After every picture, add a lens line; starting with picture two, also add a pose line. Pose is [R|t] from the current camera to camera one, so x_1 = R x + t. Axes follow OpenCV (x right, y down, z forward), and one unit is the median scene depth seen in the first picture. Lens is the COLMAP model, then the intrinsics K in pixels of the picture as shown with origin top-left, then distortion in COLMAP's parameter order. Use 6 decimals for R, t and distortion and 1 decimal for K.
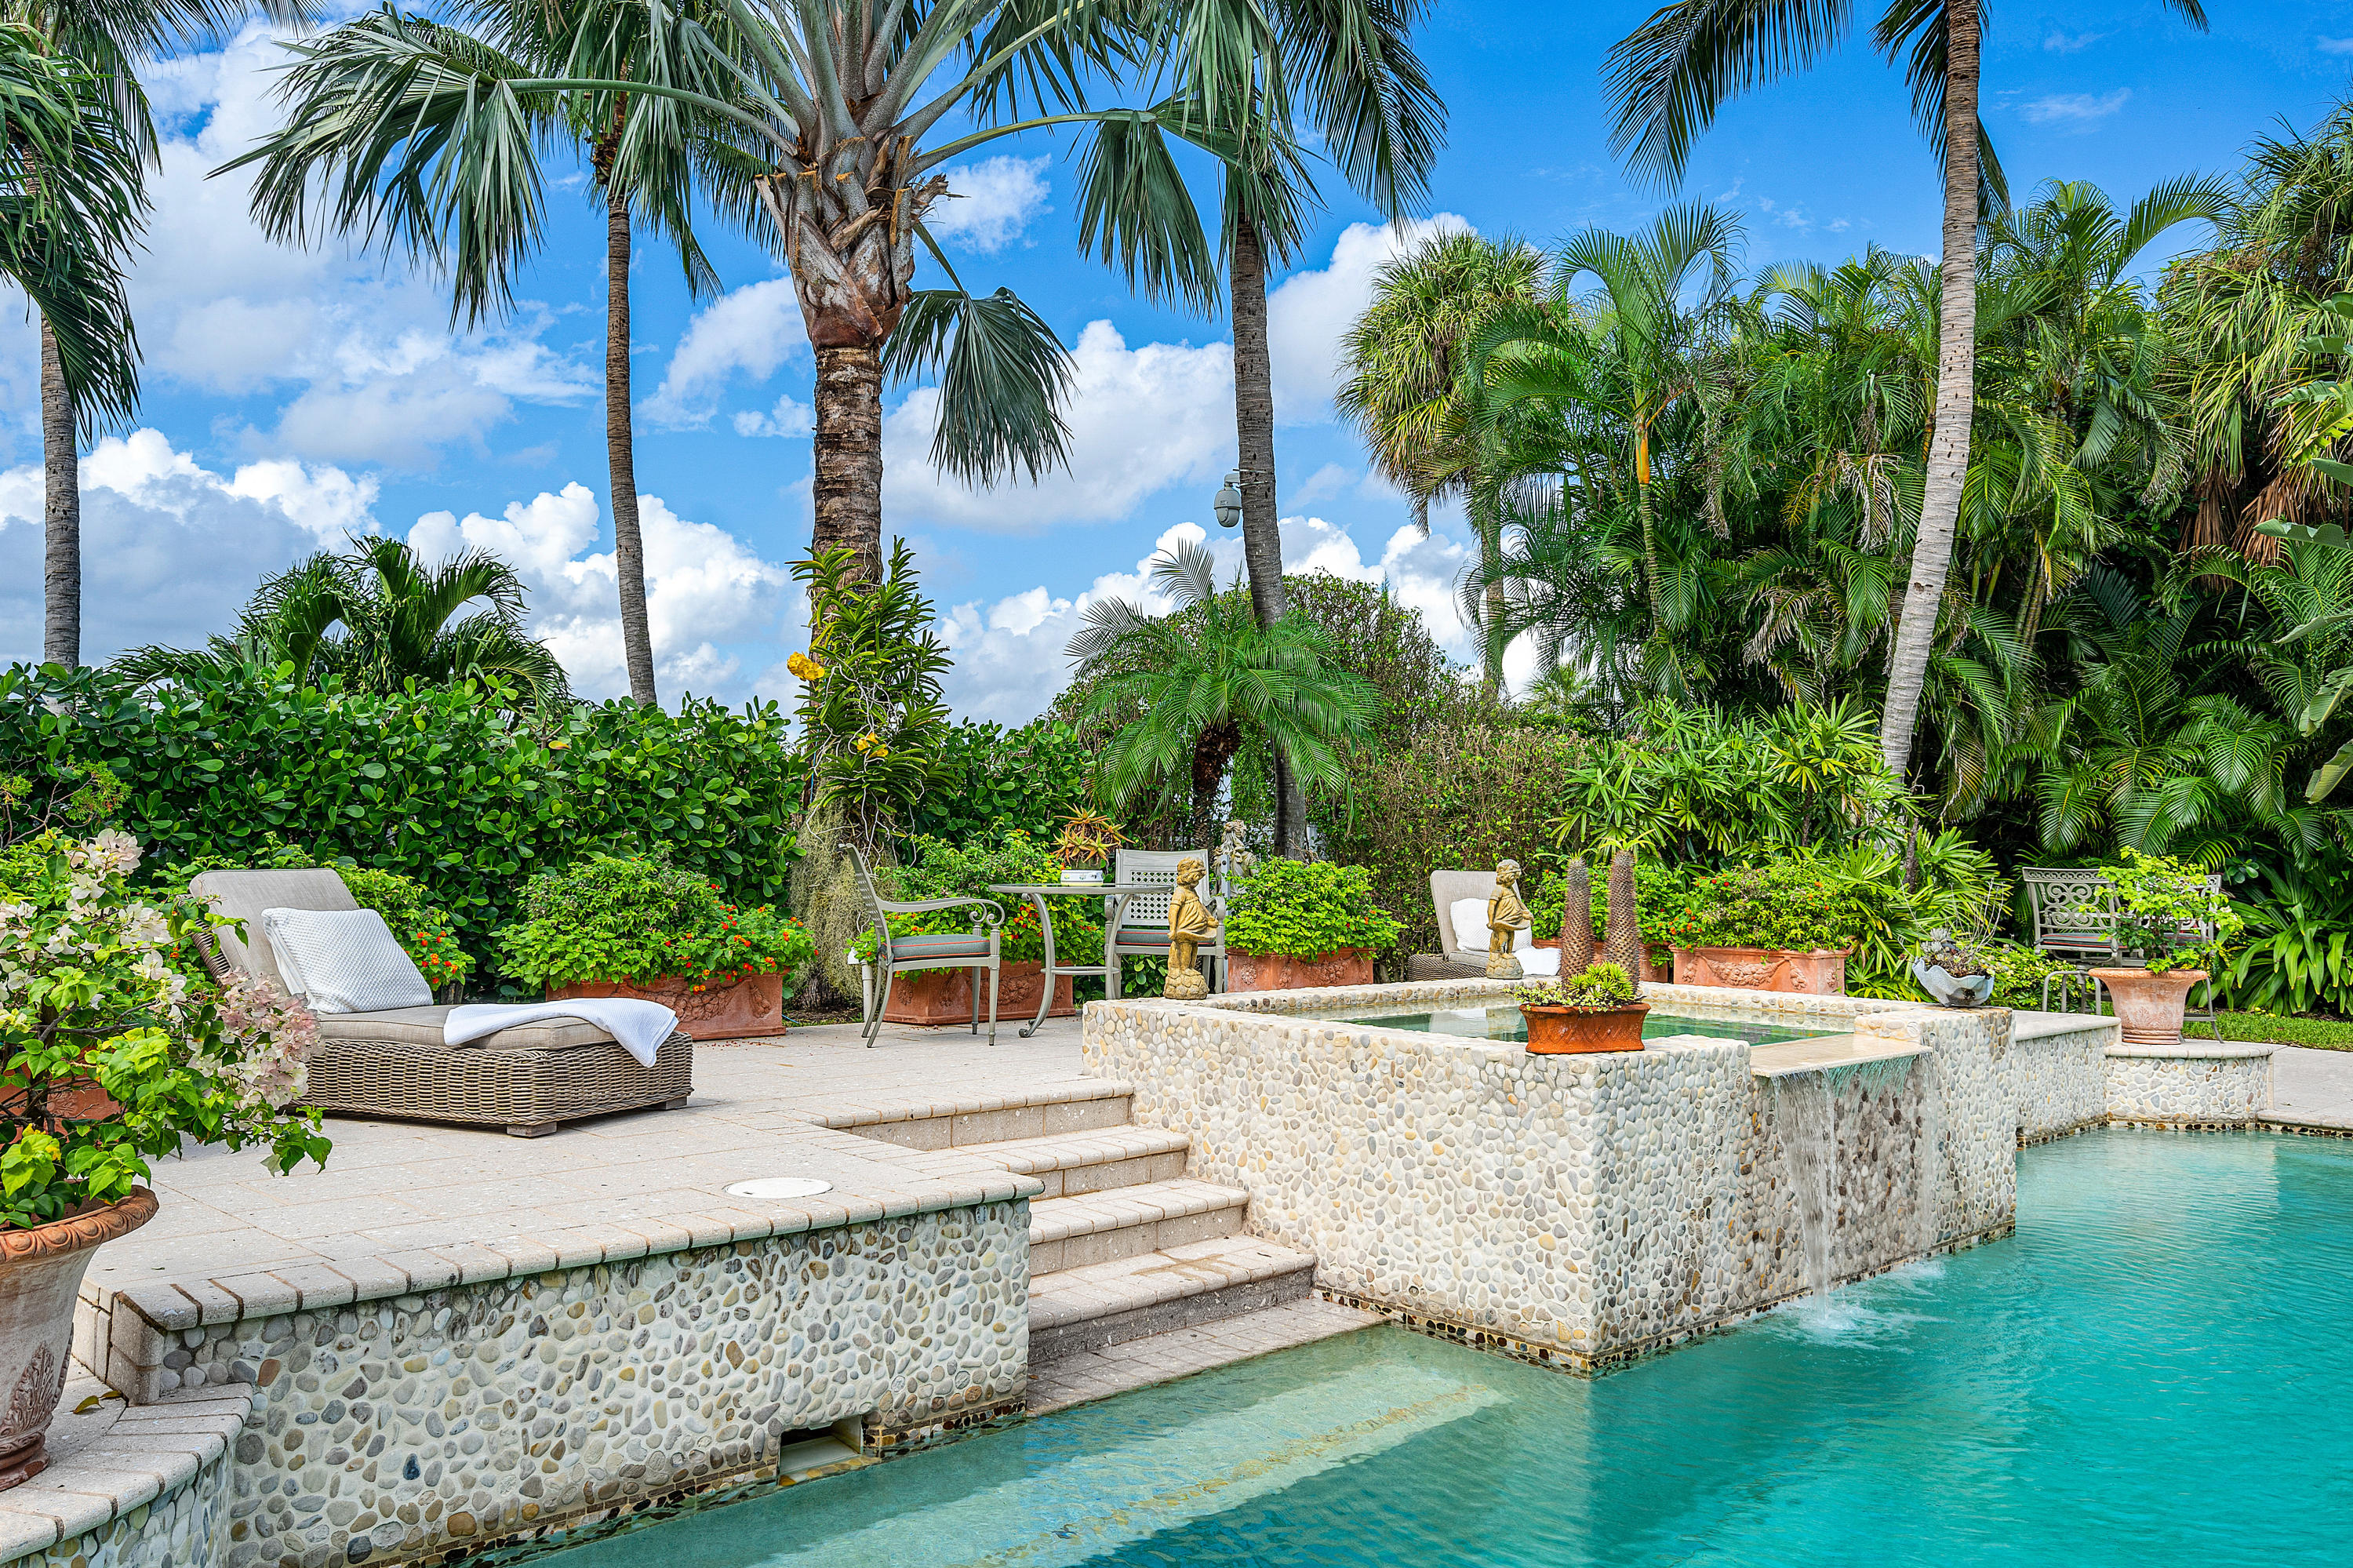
lens RADIAL K [[1798.8, 0, 1176.5], [0, 1798.8, 784.0], [0, 0, 1]] dist [0.001308, 0.002250]
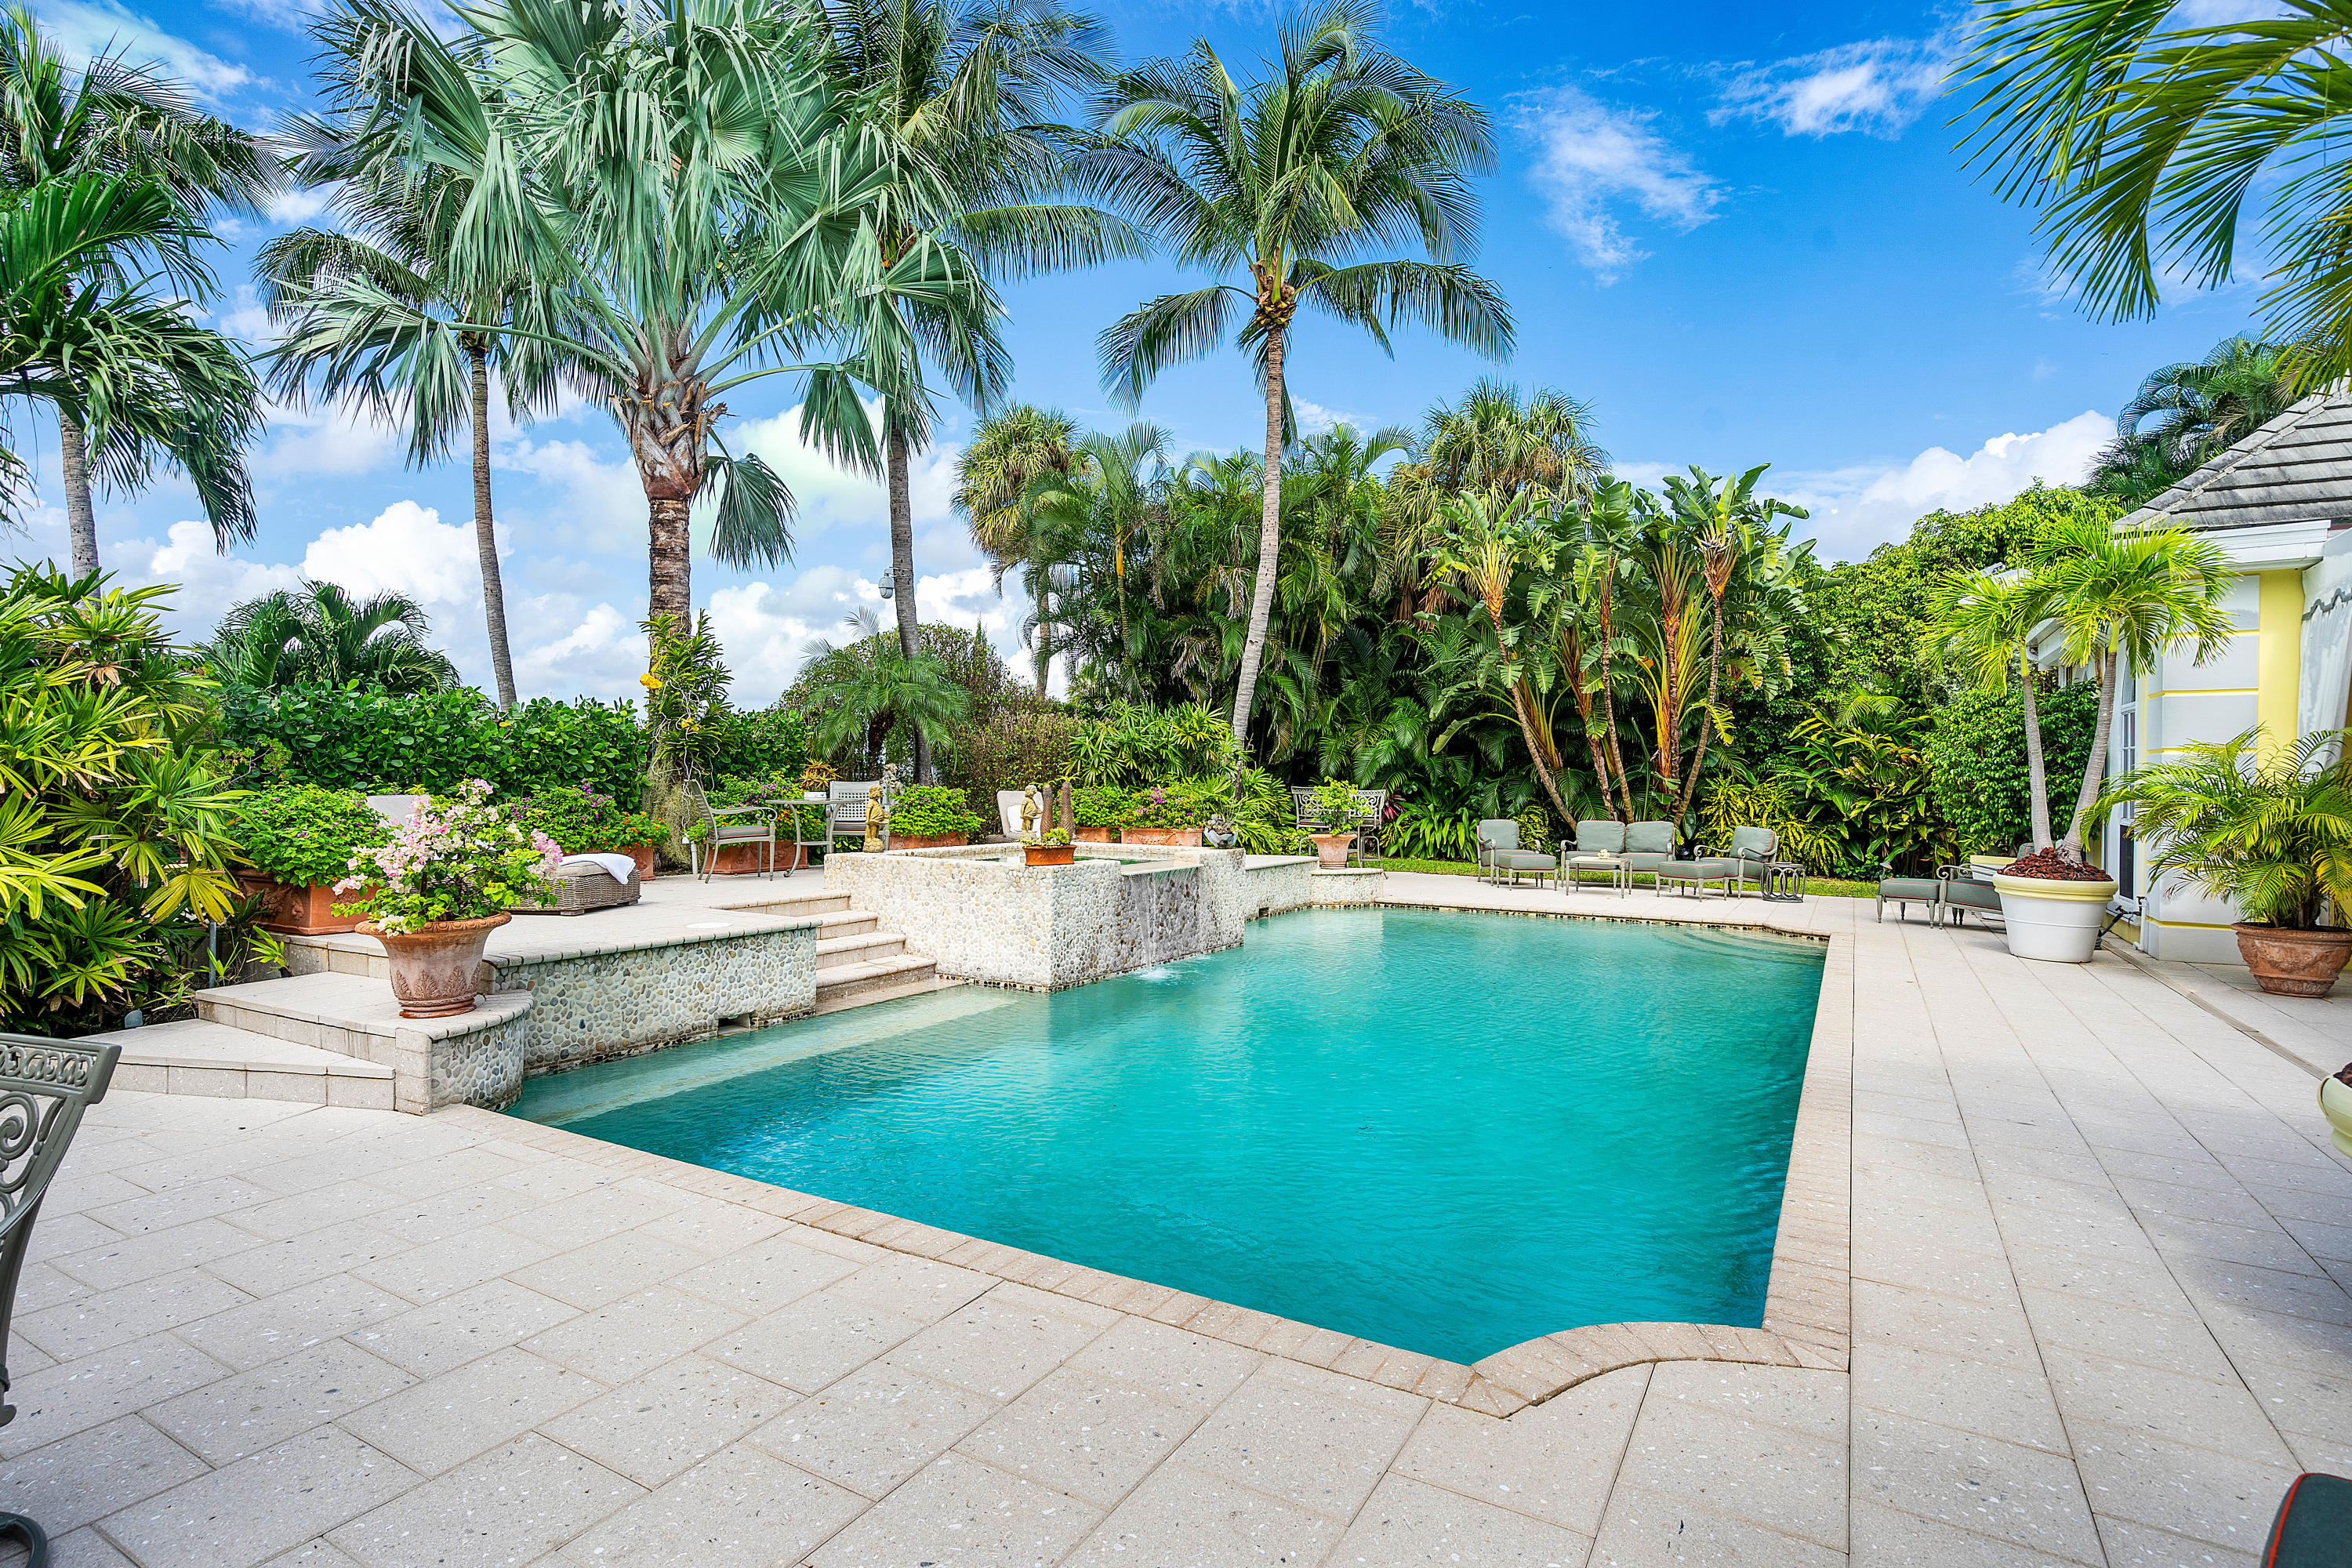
lens RADIAL K [[1196.8, 0, 1137.9], [0, 1196.8, 768.4], [0, 0, 1]] dist [0.000903, 0.000032]
pose [[0.970590, -0.004502, 0.240697, -0.019180], [-0.002367, 0.999598, 0.028243, -0.011664], [-0.240727, -0.027982, 0.970189, -0.260788]]
